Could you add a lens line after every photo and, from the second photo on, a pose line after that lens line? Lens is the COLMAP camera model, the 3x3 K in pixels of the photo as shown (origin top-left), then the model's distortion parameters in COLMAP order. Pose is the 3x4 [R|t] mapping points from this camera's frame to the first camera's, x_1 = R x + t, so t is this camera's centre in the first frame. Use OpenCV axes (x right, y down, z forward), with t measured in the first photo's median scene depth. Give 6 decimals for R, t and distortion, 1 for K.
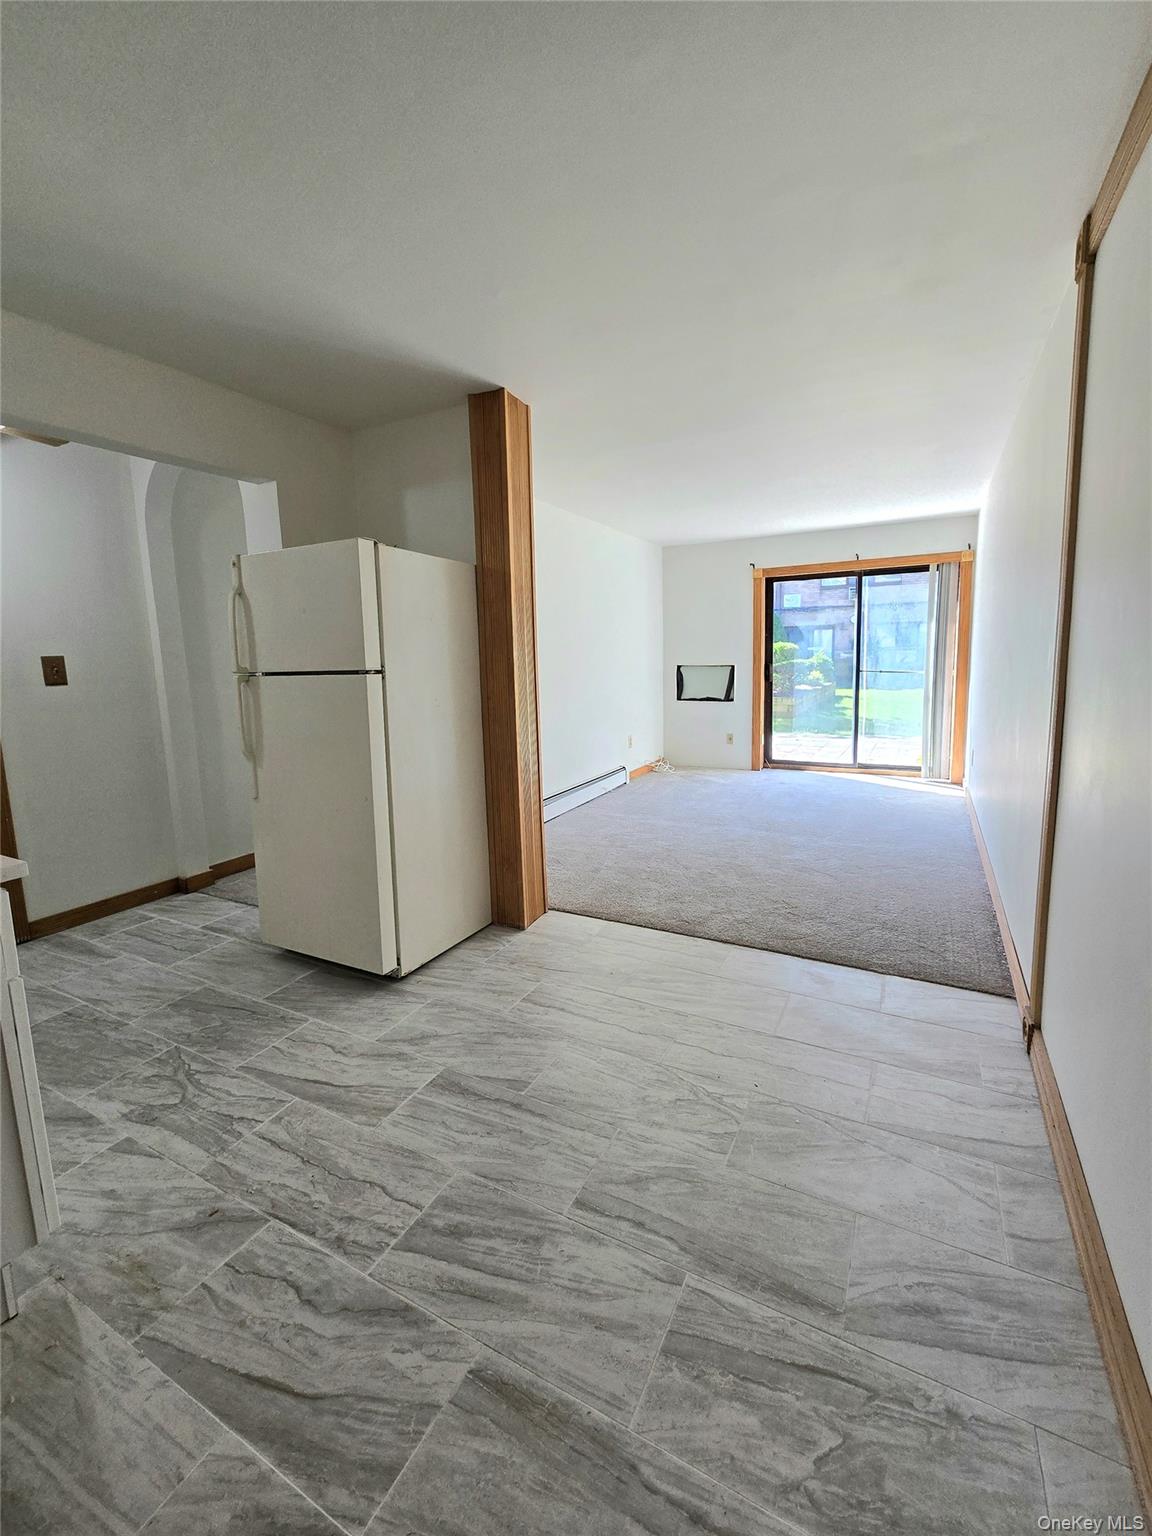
lens RADIAL K [[632.6, 0, 594.6], [0, 632.6, 743.2], [0, 0, 1]] dist [-0.001270, -0.000242]
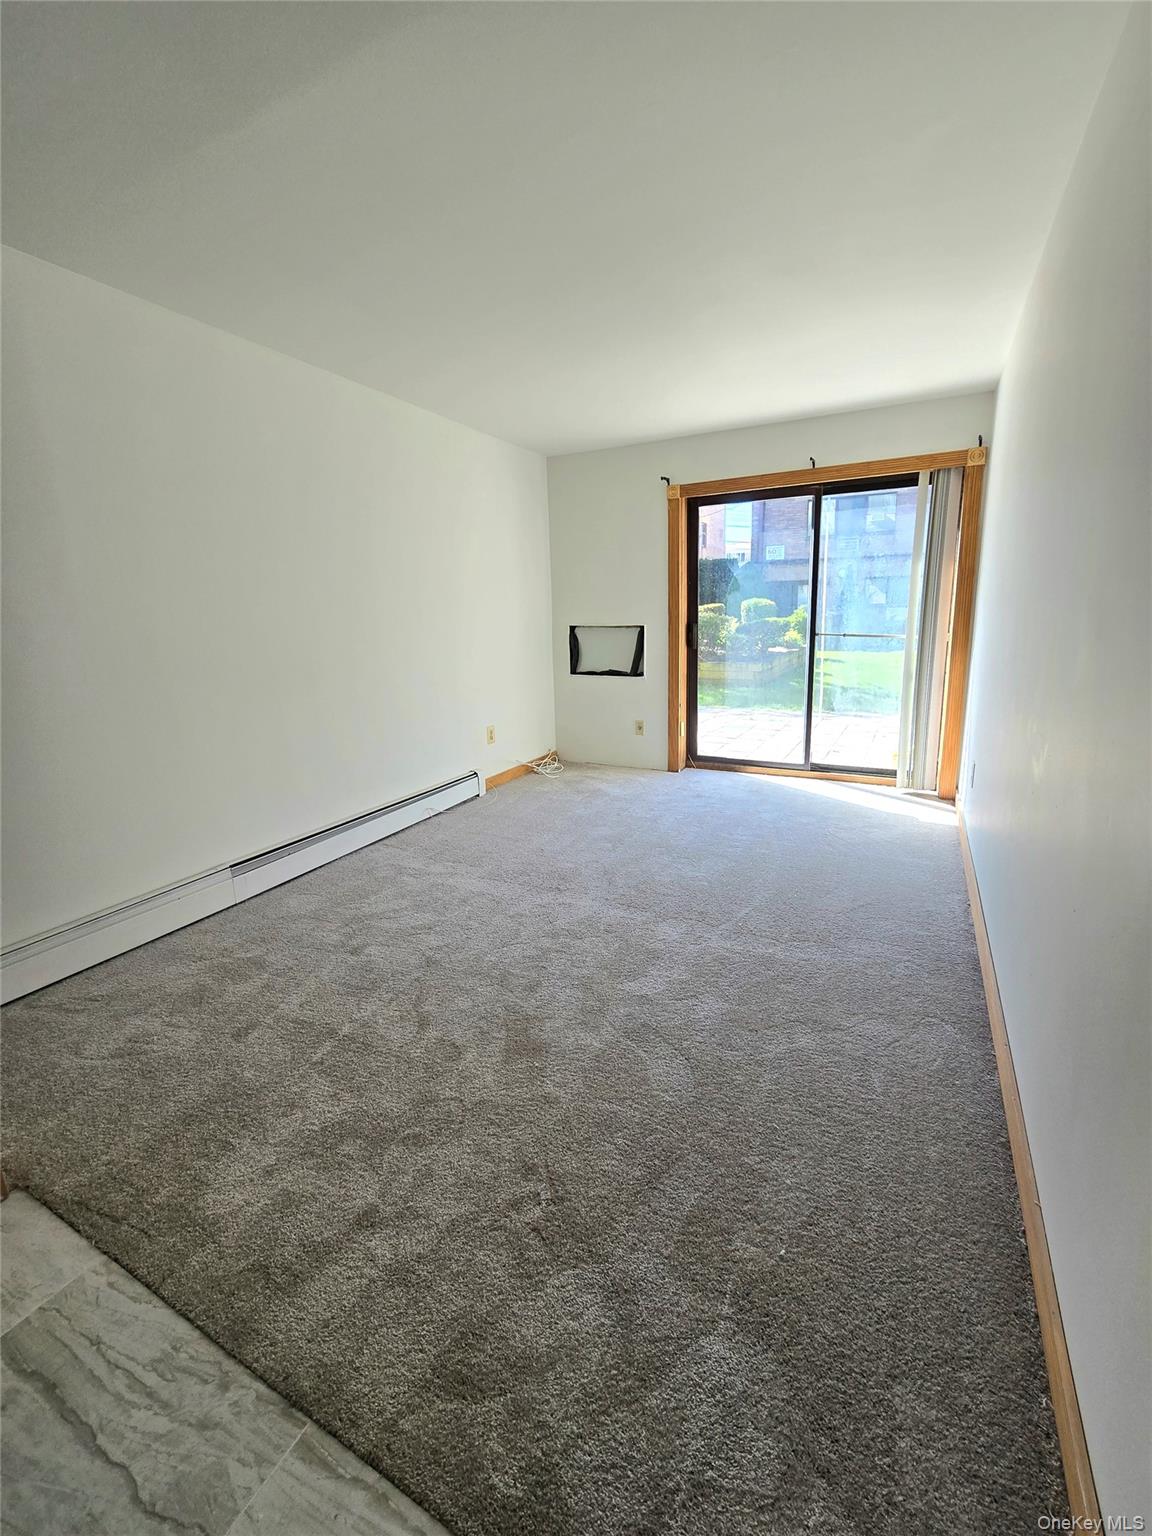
lens RADIAL K [[598.8, 0, 611.8], [0, 598.8, 743.3], [0, 0, 1]] dist [-0.001198, -0.000156]
pose [[0.999951, -0.002273, 0.009661, 0.187292], [0.001548, 0.997226, 0.074419, -0.043083], [-0.009803, -0.074400, 0.997180, 0.331452]]
